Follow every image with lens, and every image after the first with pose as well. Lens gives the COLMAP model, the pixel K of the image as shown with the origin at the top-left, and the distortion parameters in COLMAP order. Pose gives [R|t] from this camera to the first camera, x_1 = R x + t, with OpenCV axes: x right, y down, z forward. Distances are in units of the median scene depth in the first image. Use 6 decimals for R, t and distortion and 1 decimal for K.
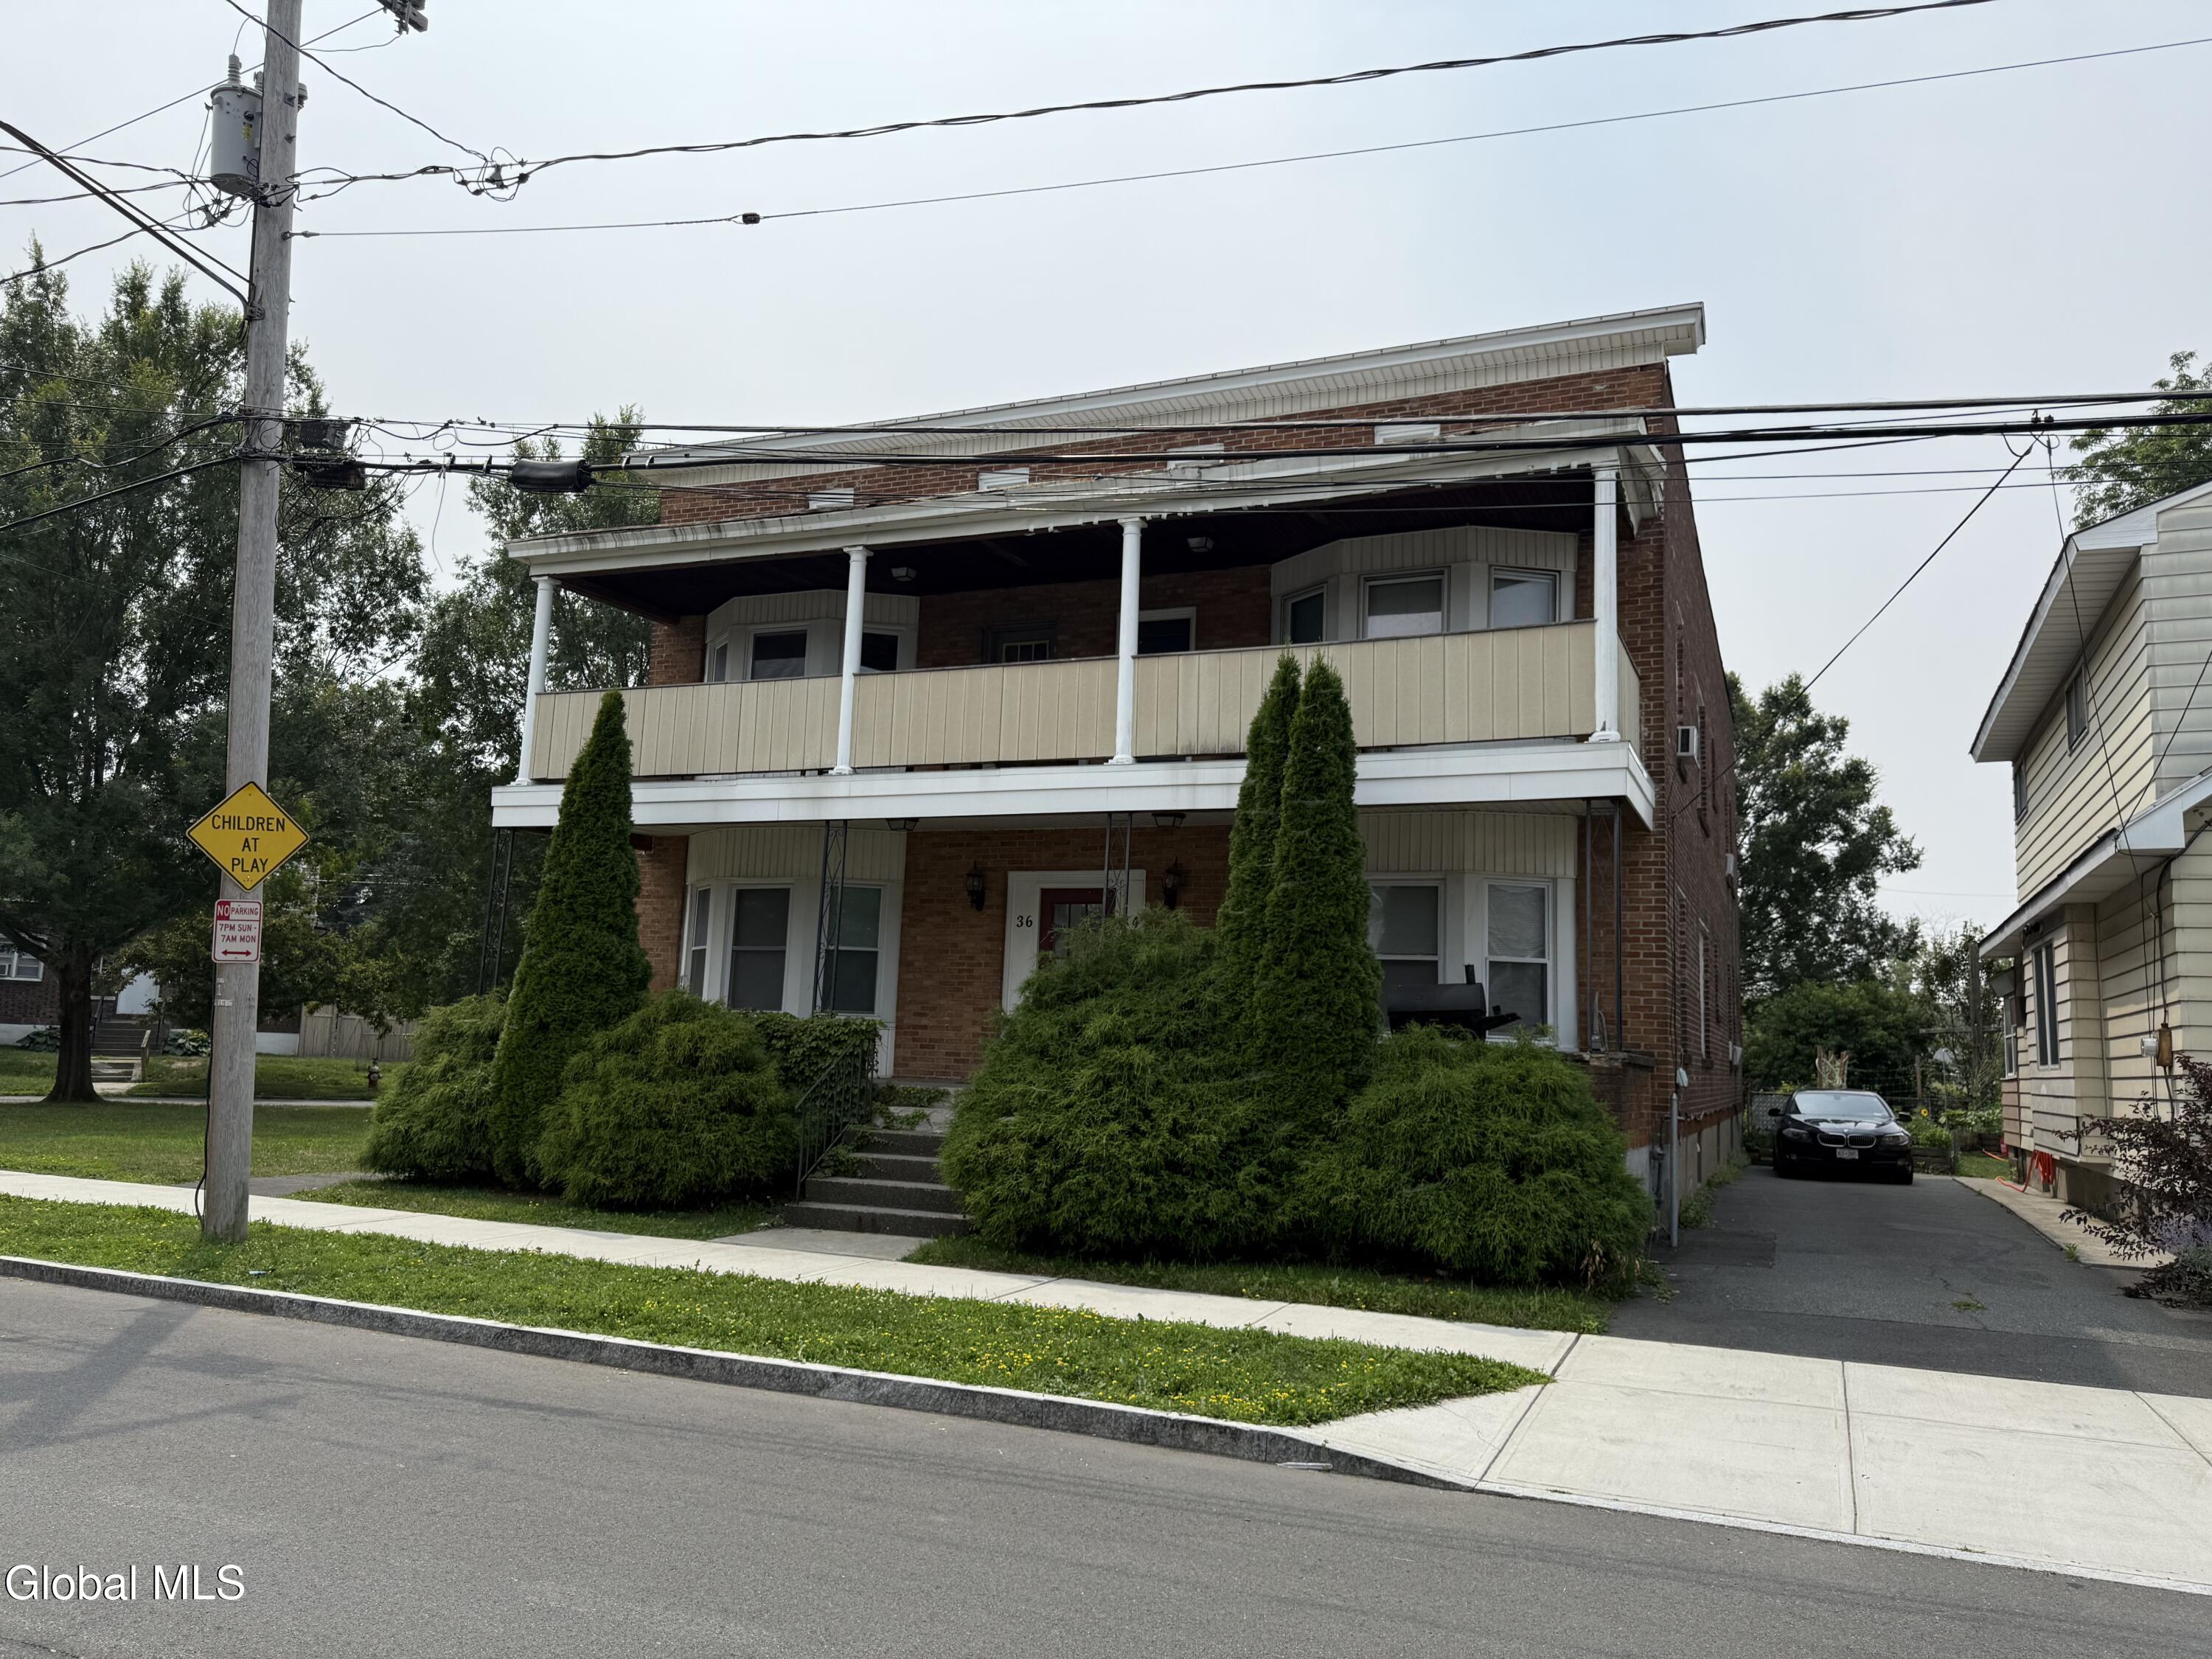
lens RADIAL K [[1611.5, 0, 1120.1], [0, 1611.5, 826.7], [0, 0, 1]] dist [0.028301, -0.049053]
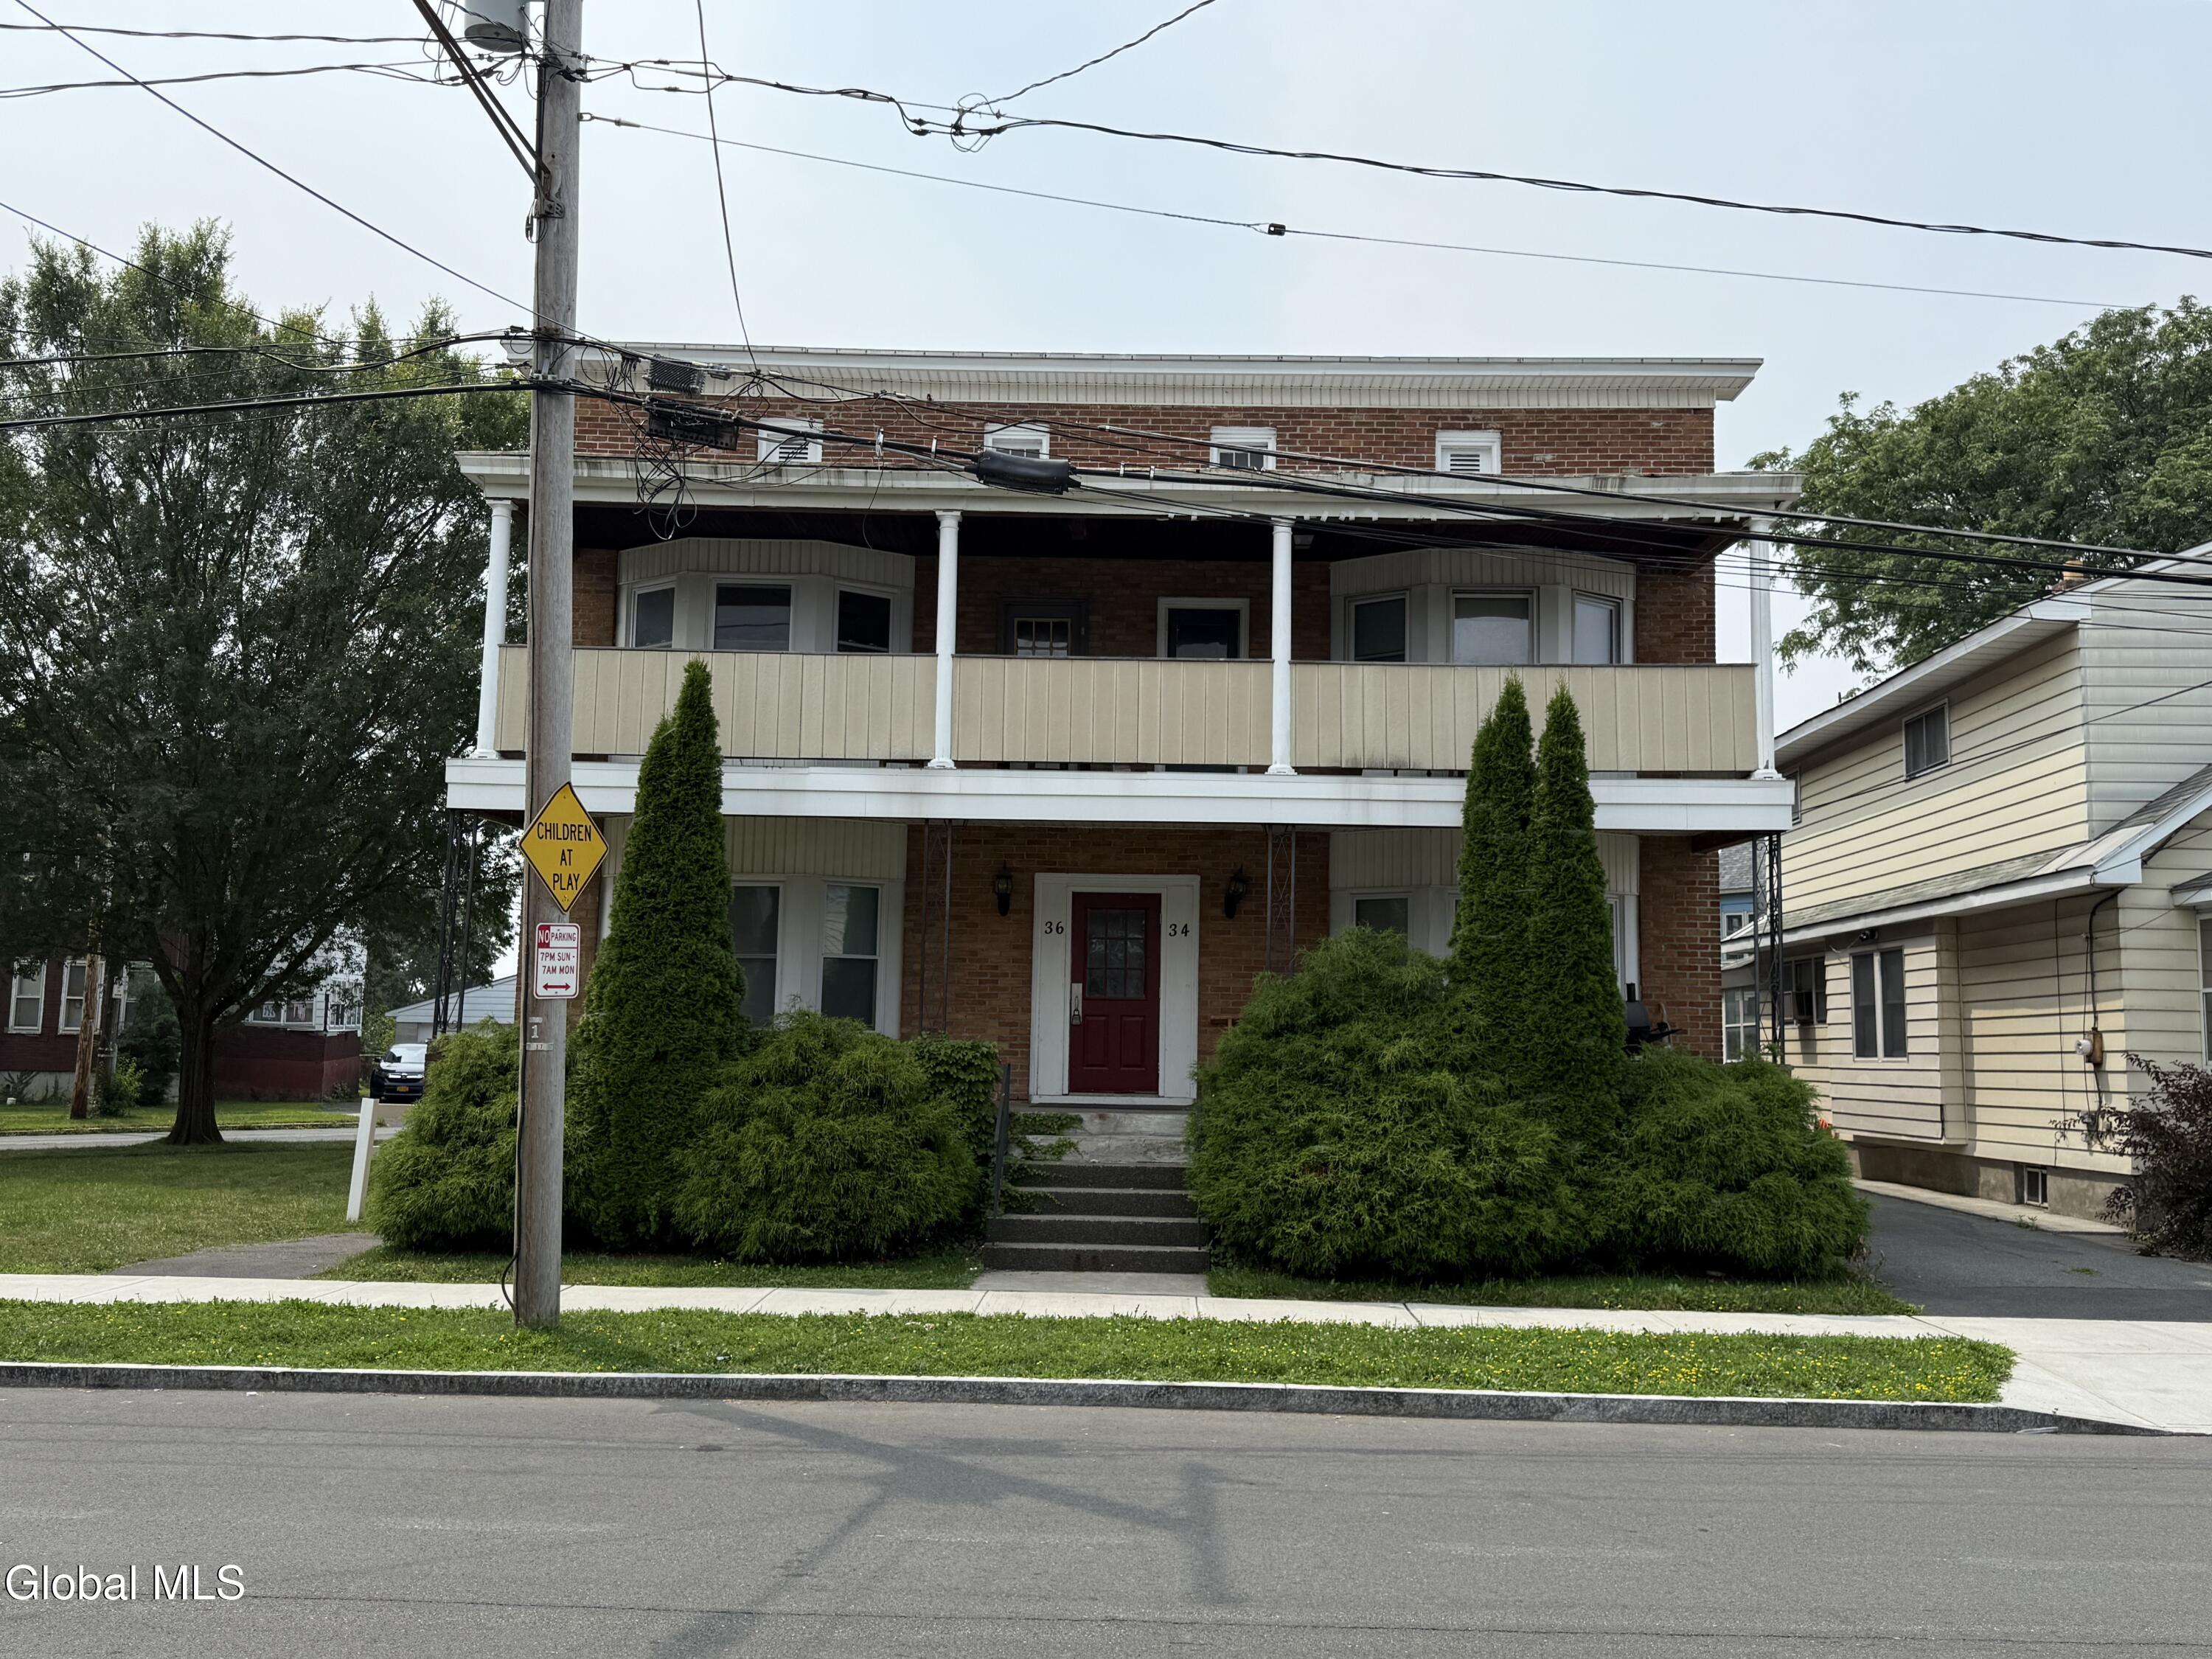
lens RADIAL K [[1898.6, 0, 1157.7], [0, 1898.6, 835.6], [0, 0, 1]] dist [0.014316, -0.033944]
pose [[0.923331, 0.024106, 0.383247, -0.490459], [-0.037902, 0.998875, 0.028486, -0.030869], [-0.382129, -0.040828, 0.923207, -0.020816]]
